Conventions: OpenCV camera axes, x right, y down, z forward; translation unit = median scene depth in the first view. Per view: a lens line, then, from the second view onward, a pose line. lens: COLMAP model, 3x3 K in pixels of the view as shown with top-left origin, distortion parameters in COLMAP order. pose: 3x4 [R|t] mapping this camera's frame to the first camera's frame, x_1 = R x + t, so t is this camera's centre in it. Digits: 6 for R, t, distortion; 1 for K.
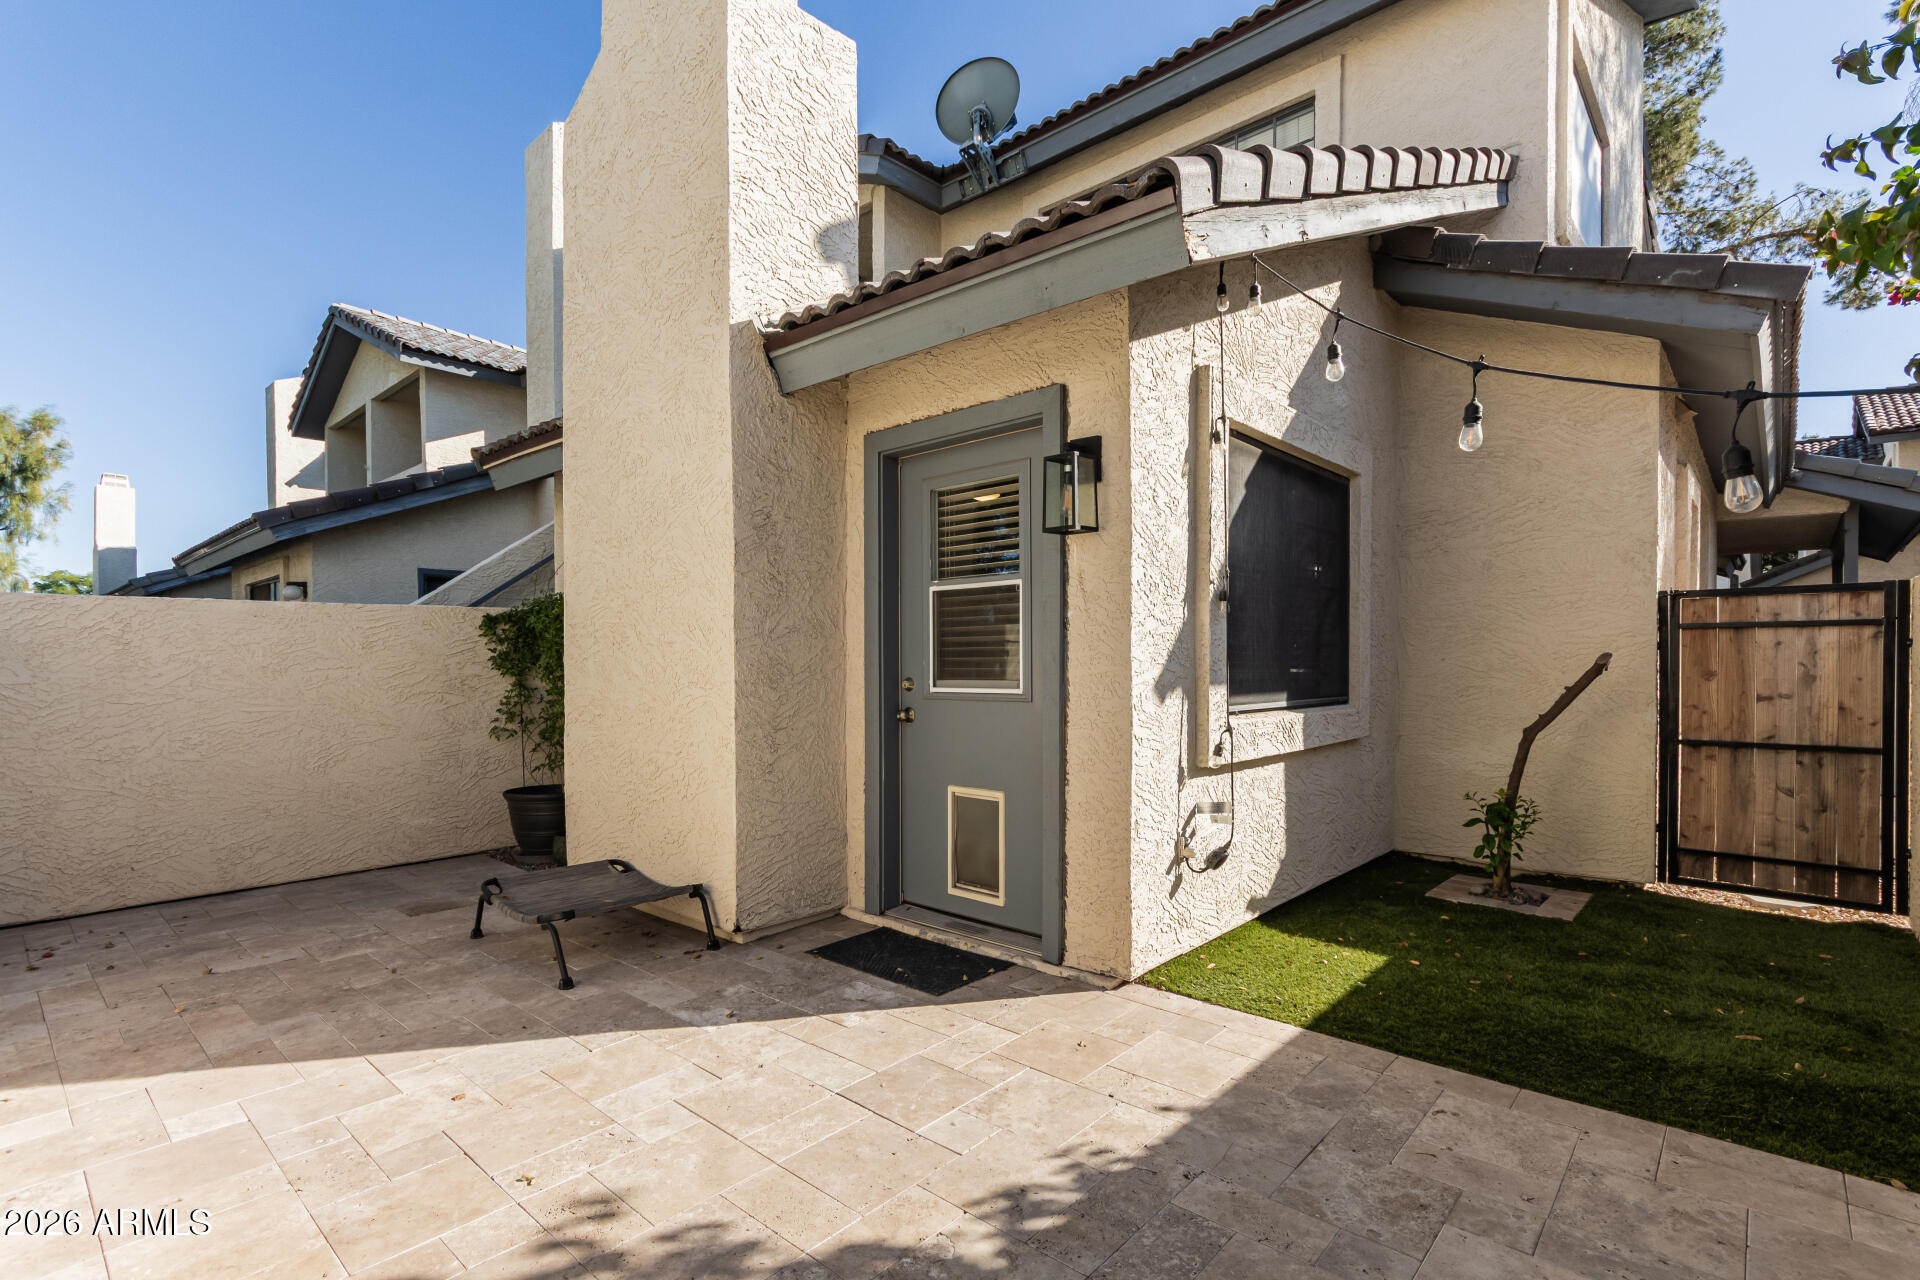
lens RADIAL K [[898.0, 0, 958.3], [0, 898.0, 670.1], [0, 0, 1]] dist [-0.001334, -0.000075]
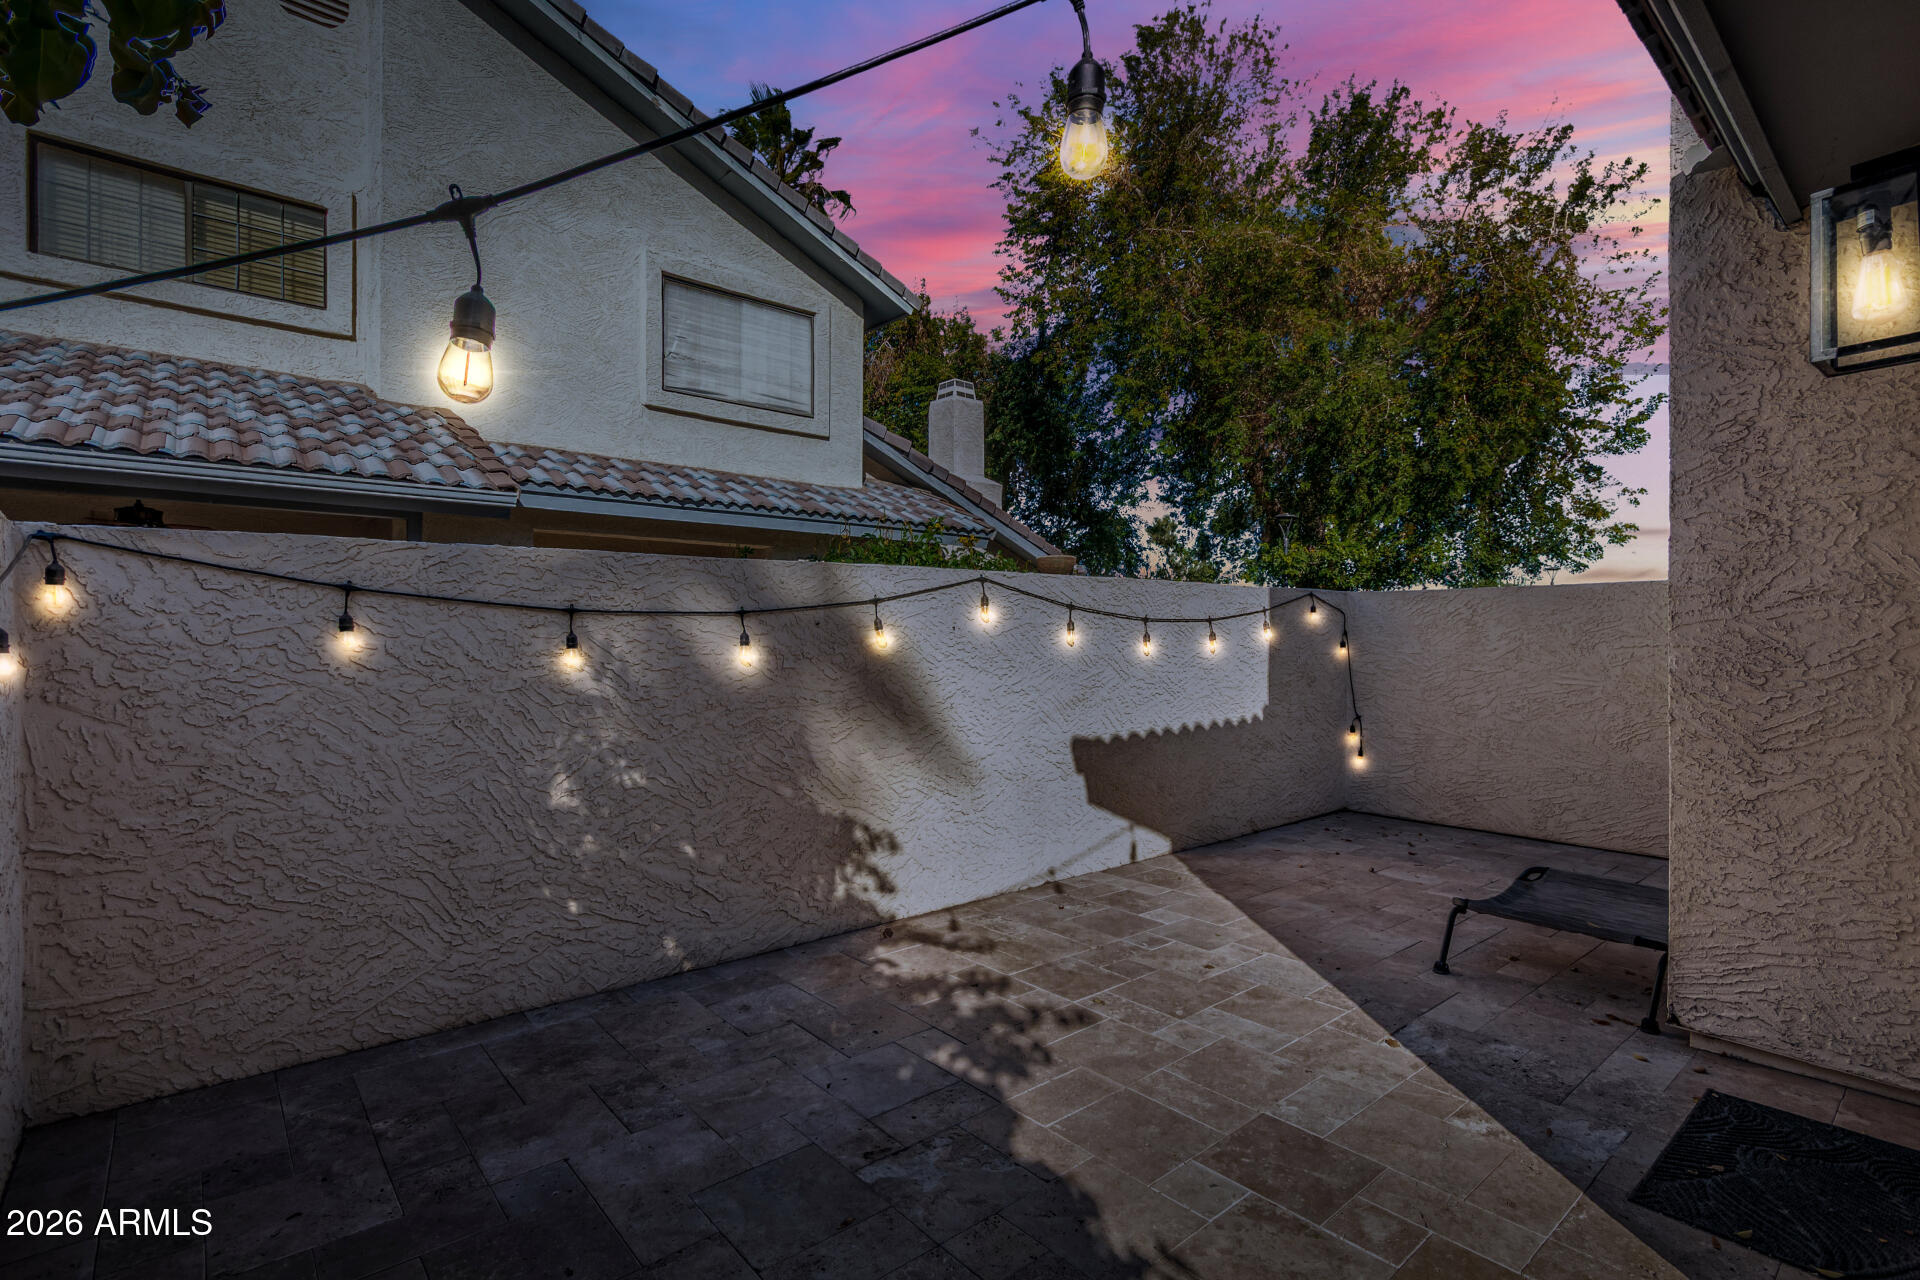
lens RADIAL K [[888.0, 0, 968.3], [0, 888.0, 634.9], [0, 0, 1]] dist [0.001531, 0.000829]
pose [[-0.118758, 0.002647, -0.992920, 0.498993], [-0.015324, 0.999872, 0.004498, -0.010693], [0.992805, 0.015750, -0.118702, 0.499554]]
